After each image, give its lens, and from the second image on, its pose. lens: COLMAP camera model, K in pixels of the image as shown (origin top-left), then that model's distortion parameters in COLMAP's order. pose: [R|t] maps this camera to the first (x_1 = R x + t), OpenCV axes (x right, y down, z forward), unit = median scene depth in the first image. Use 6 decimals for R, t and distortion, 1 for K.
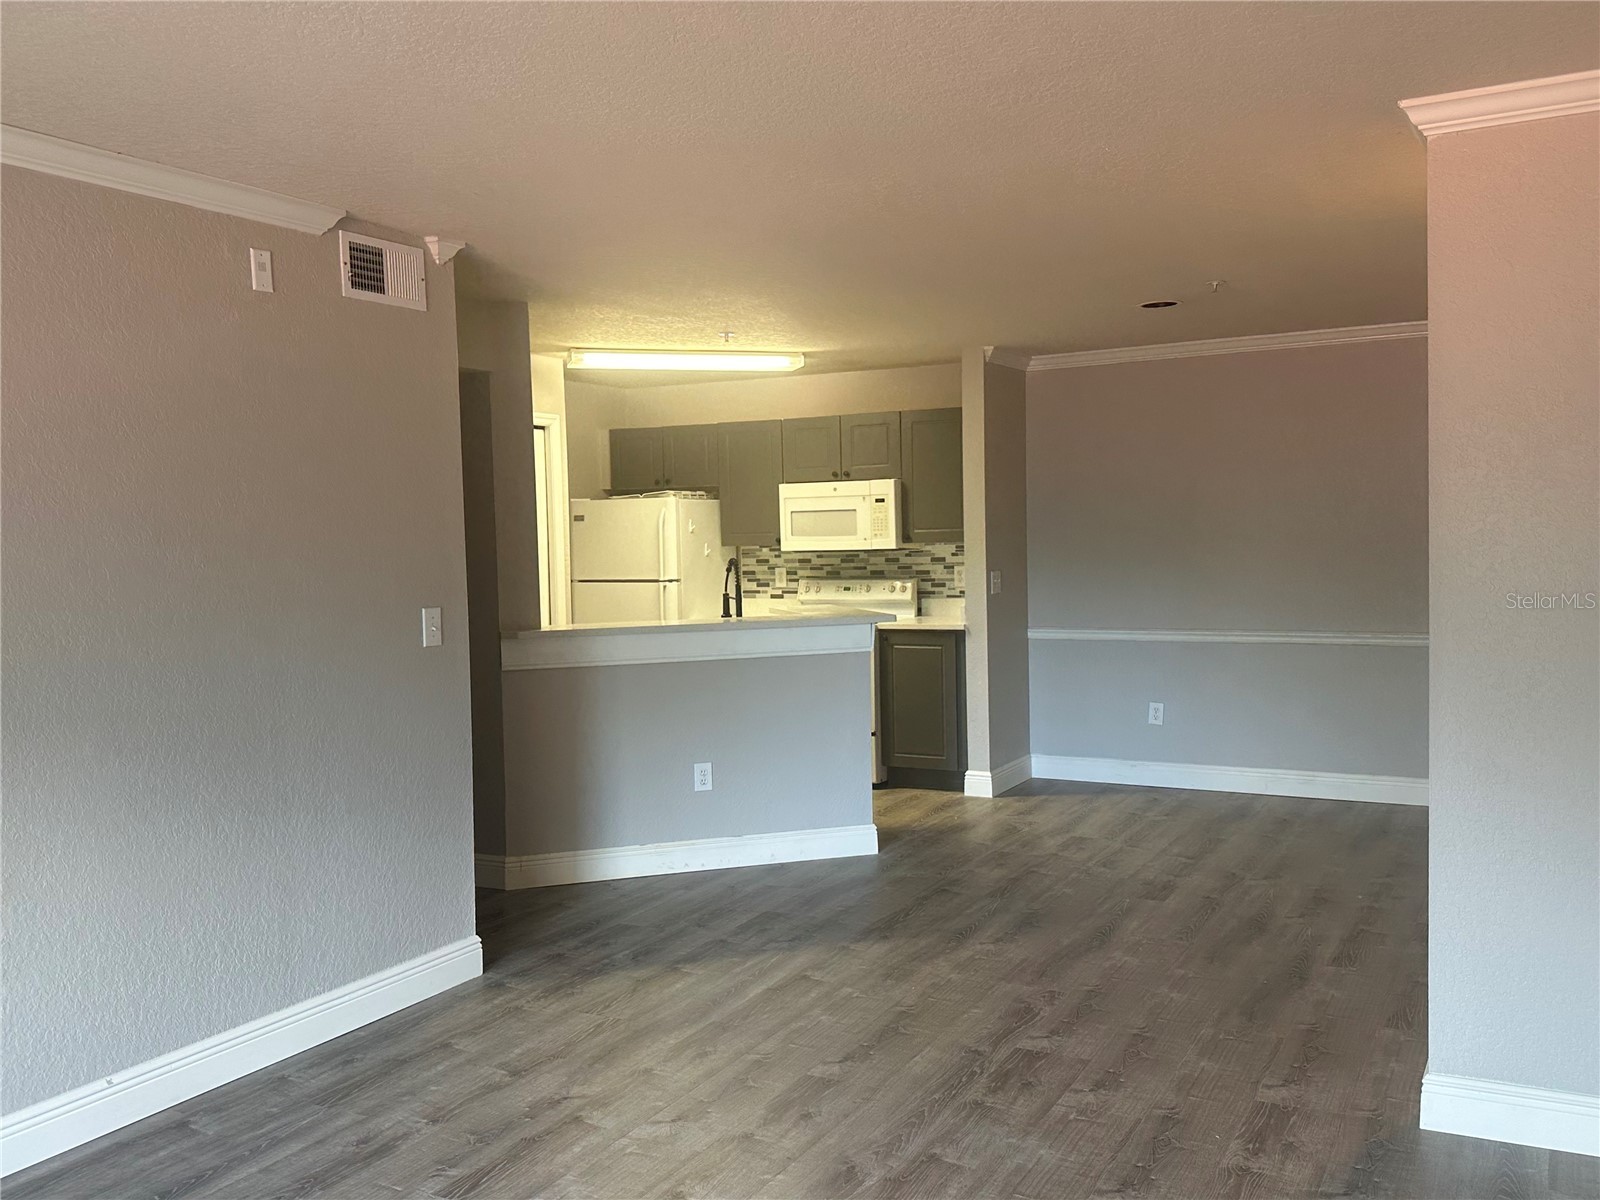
lens RADIAL K [[1439.0, 0, 791.6], [0, 1439.0, 594.9], [0, 0, 1]] dist [0.136374, -0.199494]
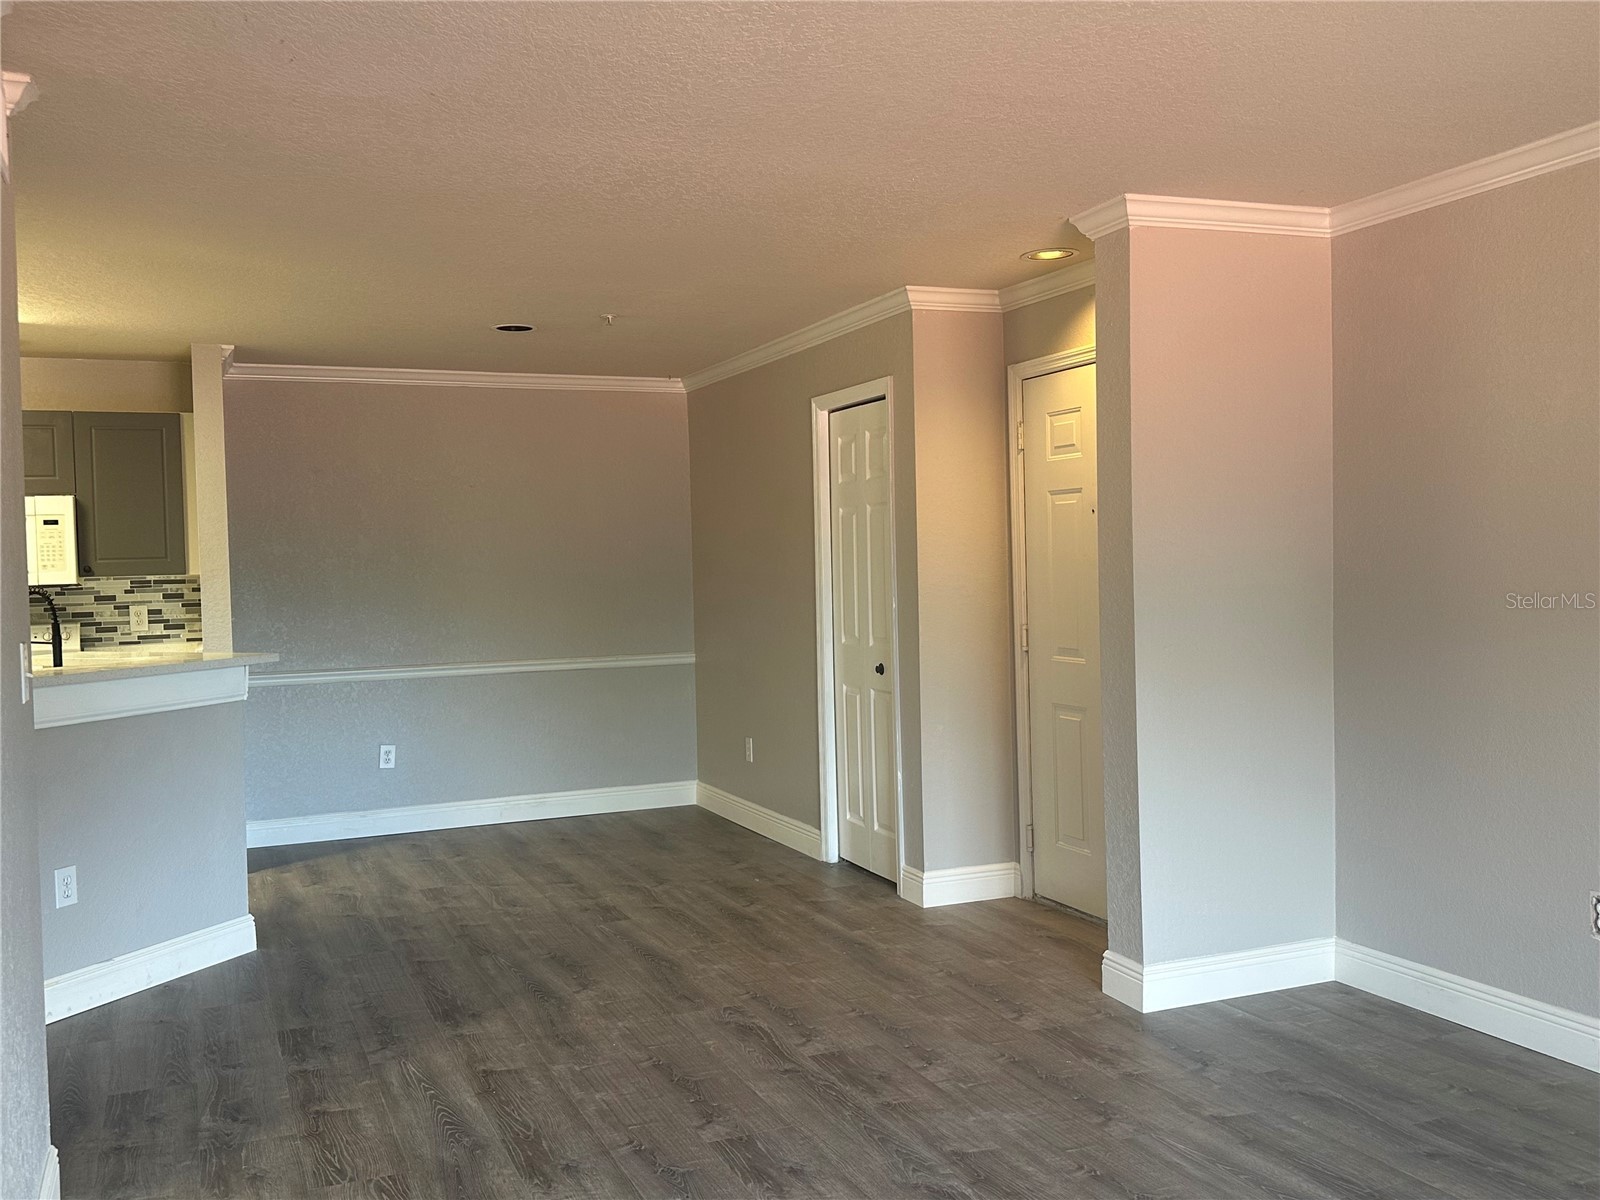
lens RADIAL K [[1439.0, 0, 814.5], [0, 1439.0, 586.6], [0, 0, 1]] dist [0.136374, -0.199494]
pose [[0.619997, -0.005371, 0.784585, -0.495304], [0.044632, 0.998599, -0.028433, 0.016581], [-0.783333, 0.052646, 0.619368, 0.296624]]
